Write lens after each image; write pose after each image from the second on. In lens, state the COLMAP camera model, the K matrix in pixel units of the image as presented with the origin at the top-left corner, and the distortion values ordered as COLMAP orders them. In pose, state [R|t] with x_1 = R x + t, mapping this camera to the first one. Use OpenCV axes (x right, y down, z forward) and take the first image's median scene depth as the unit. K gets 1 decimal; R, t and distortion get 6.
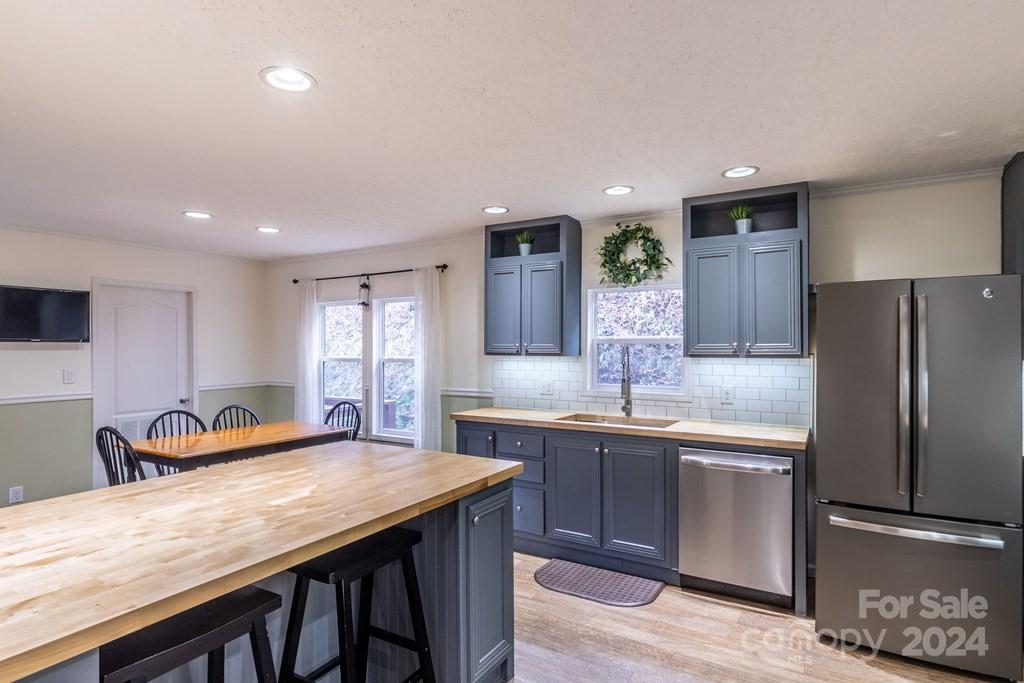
lens RADIAL K [[530.7, 0, 515.5], [0, 530.7, 347.0], [0, 0, 1]] dist [0.006079, 0.000180]
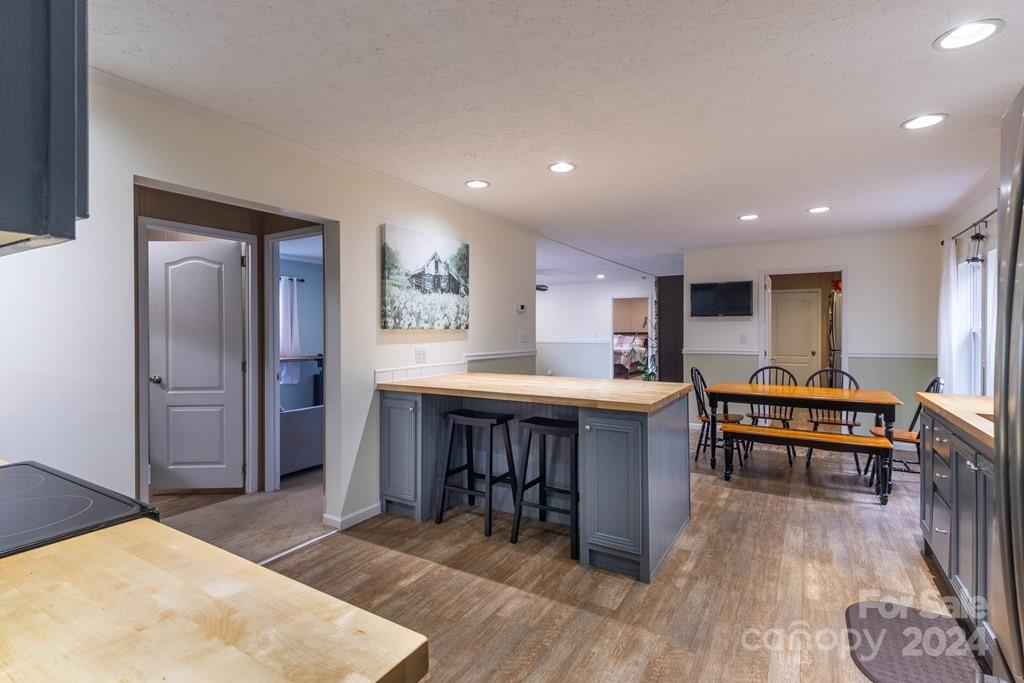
lens RADIAL K [[512.8, 0, 495.7], [0, 512.8, 339.5], [0, 0, 1]] dist [0.000970, -0.000114]
pose [[-0.052041, 0.013888, -0.998548, 0.700275], [-0.000060, 0.999903, 0.013910, 0.040221], [0.998645, 0.000784, -0.052035, 0.418897]]
